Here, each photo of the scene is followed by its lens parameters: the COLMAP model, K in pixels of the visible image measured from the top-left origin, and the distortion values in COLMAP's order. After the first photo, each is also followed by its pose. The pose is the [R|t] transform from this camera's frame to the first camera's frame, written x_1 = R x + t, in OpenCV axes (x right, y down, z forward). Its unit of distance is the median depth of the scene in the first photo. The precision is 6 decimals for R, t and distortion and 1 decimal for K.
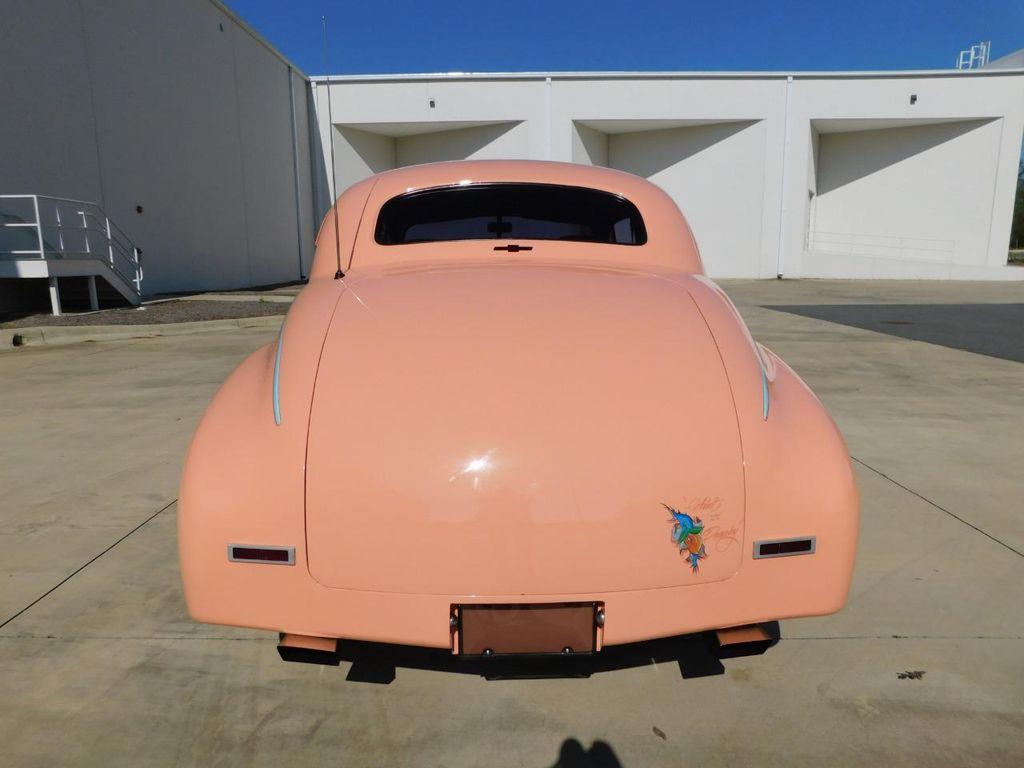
lens RADIAL K [[677.2, 0, 501.9], [0, 677.2, 377.9], [0, 0, 1]] dist [-0.066065, 0.052853]
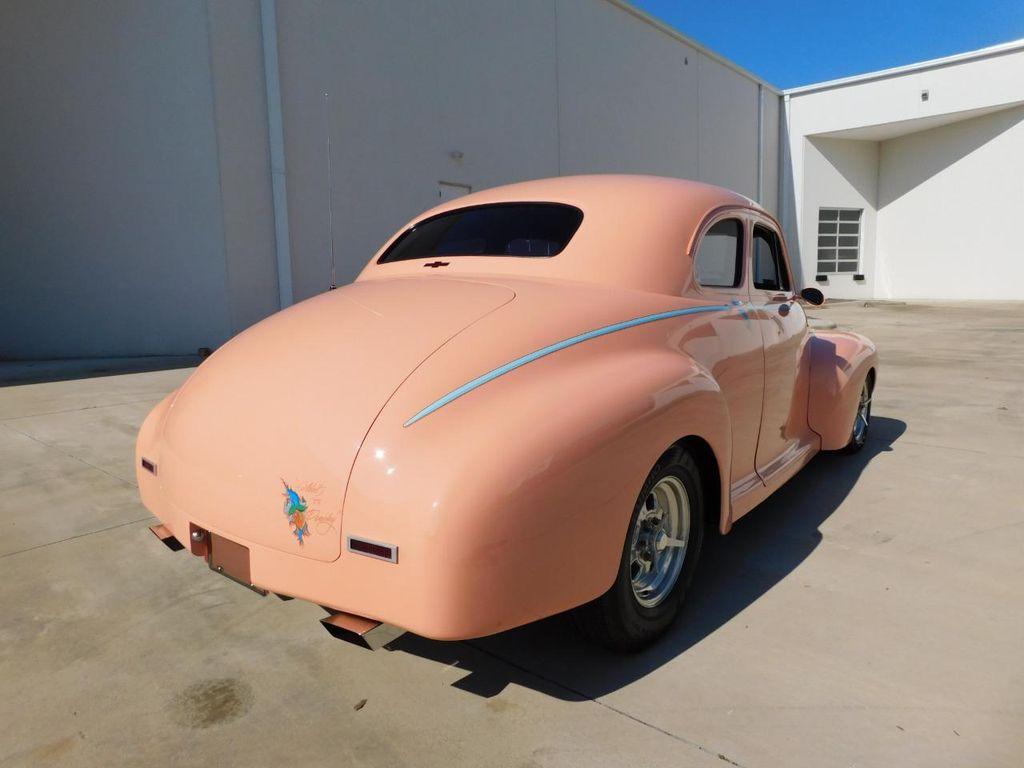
lens RADIAL K [[677.2, 0, 501.9], [0, 677.2, 377.9], [0, 0, 1]] dist [-0.066065, 0.052853]
pose [[0.756783, 0.081138, -0.648611, 1.234264], [-0.098805, 0.995064, 0.009195, -0.036737], [0.646155, 0.057128, 0.761065, 0.329833]]
